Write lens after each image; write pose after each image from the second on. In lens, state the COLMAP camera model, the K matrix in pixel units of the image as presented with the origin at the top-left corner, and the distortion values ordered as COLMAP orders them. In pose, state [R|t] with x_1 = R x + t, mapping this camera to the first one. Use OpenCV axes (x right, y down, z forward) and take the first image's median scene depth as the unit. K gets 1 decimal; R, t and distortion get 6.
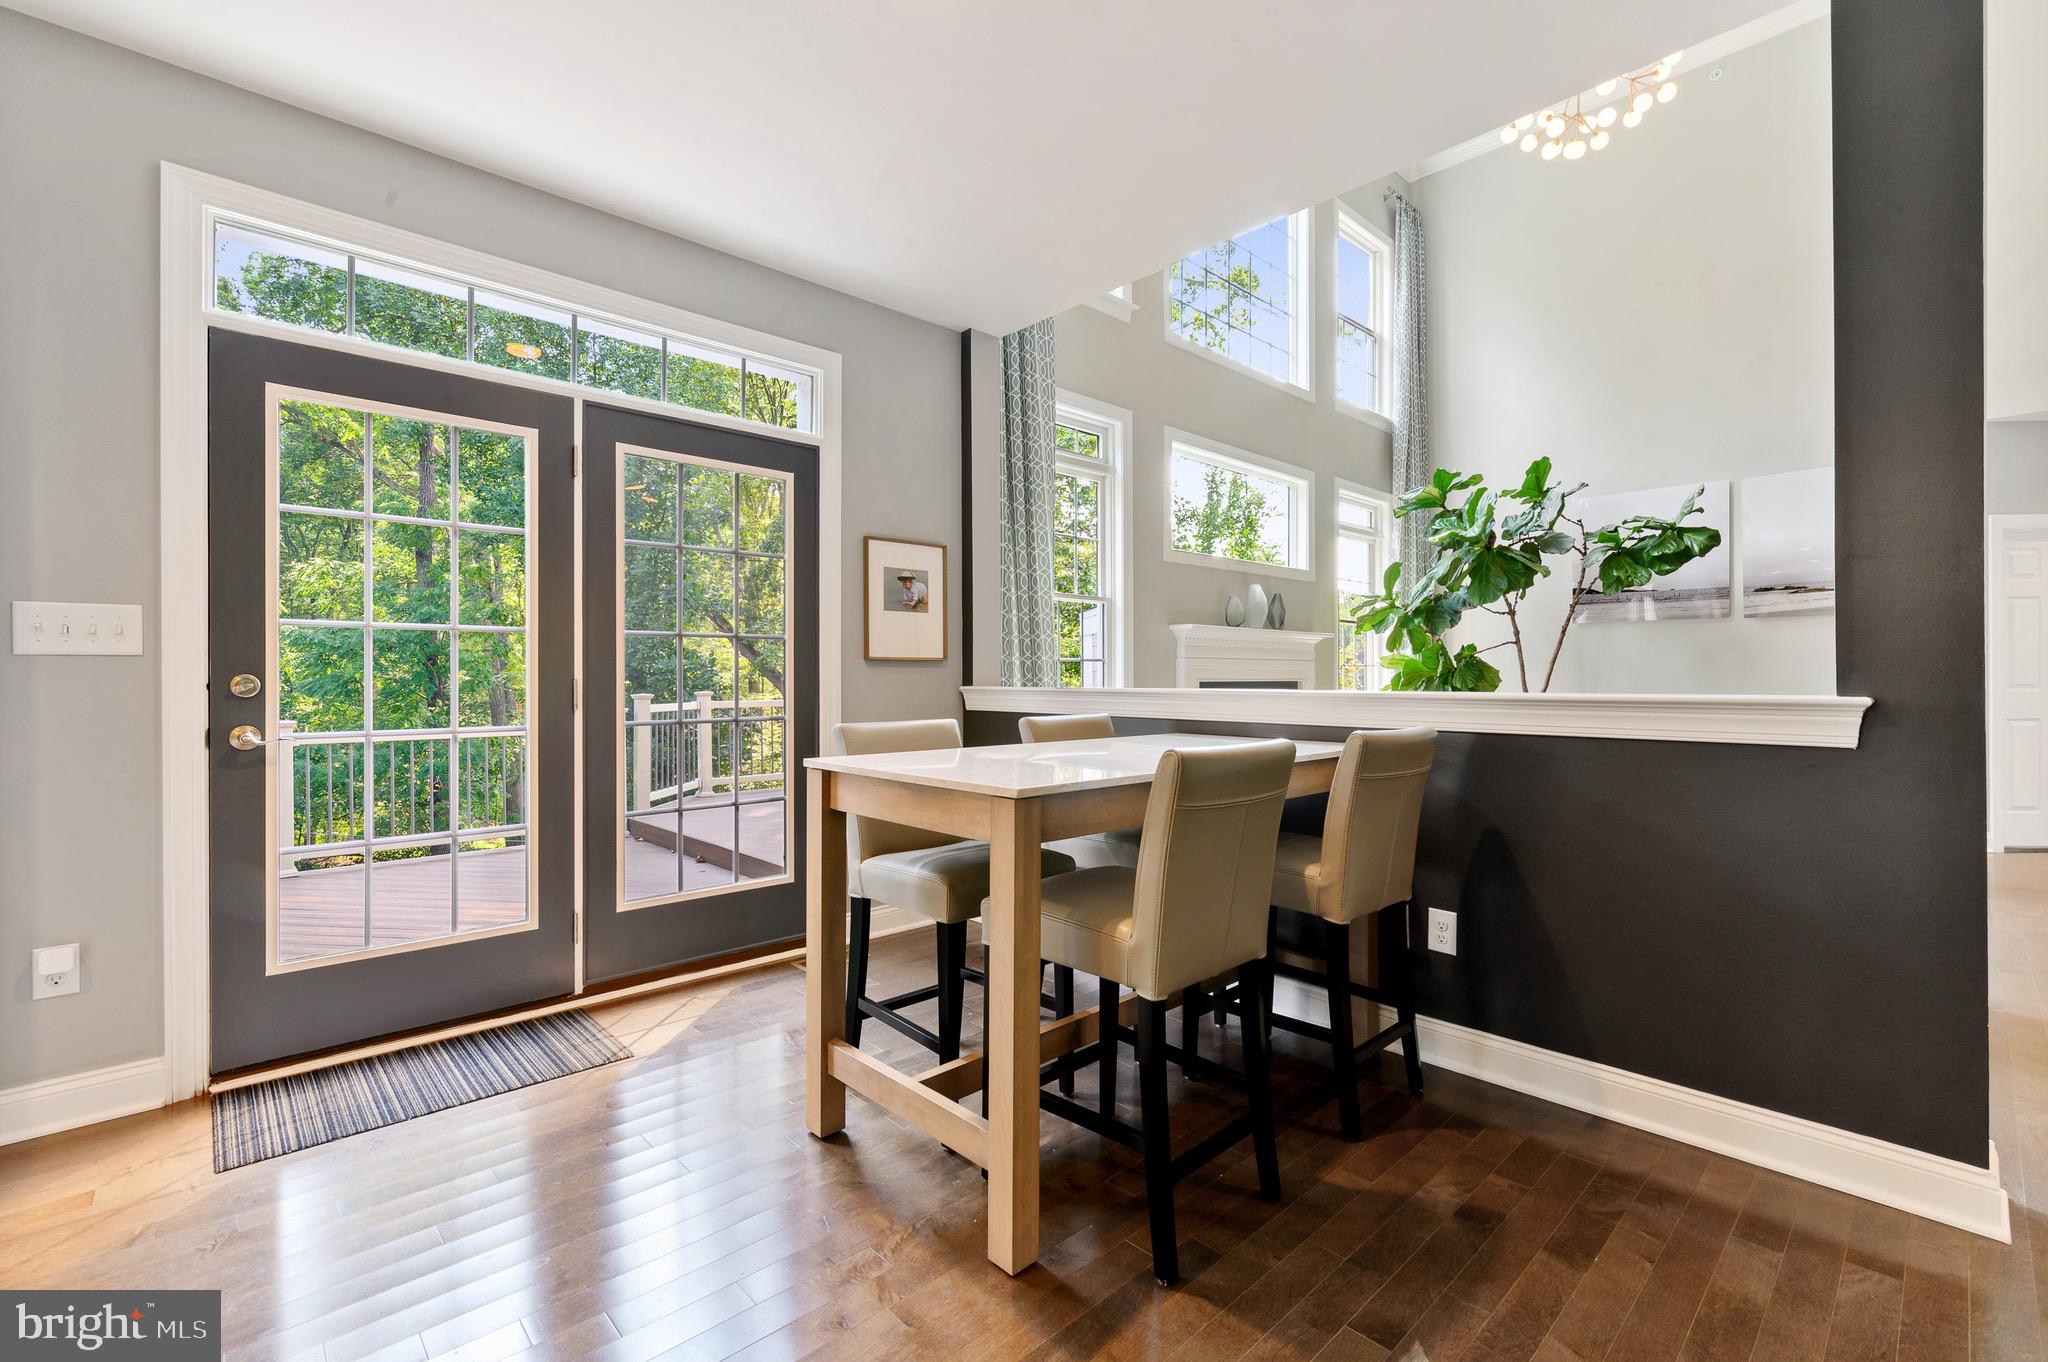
lens RADIAL K [[879.9, 0, 1036.1], [0, 879.9, 679.9], [0, 0, 1]] dist [0.001367, -0.000509]
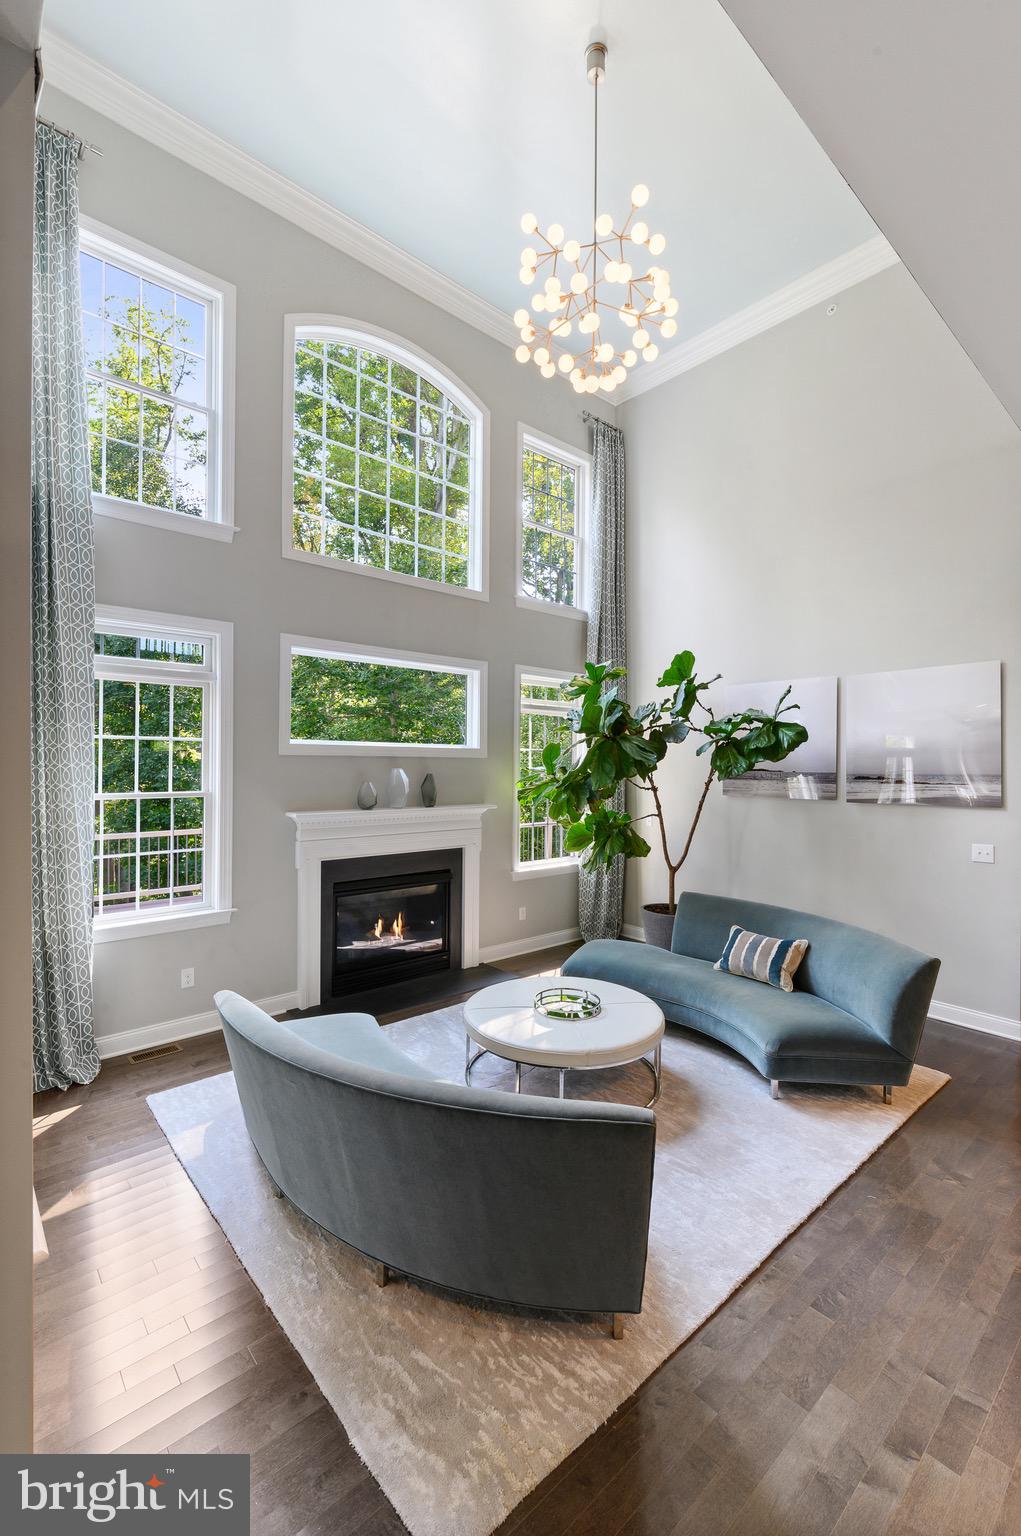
lens RADIAL K [[659.9, 0, 505.9], [0, 659.9, 762.4], [0, 0, 1]] dist [0.001367, -0.000509]
pose [[0.999197, 0.012157, -0.038179, 0.867405], [-0.012450, 0.999895, -0.007459, -0.229906], [0.038084, 0.007928, 0.999243, 0.336900]]
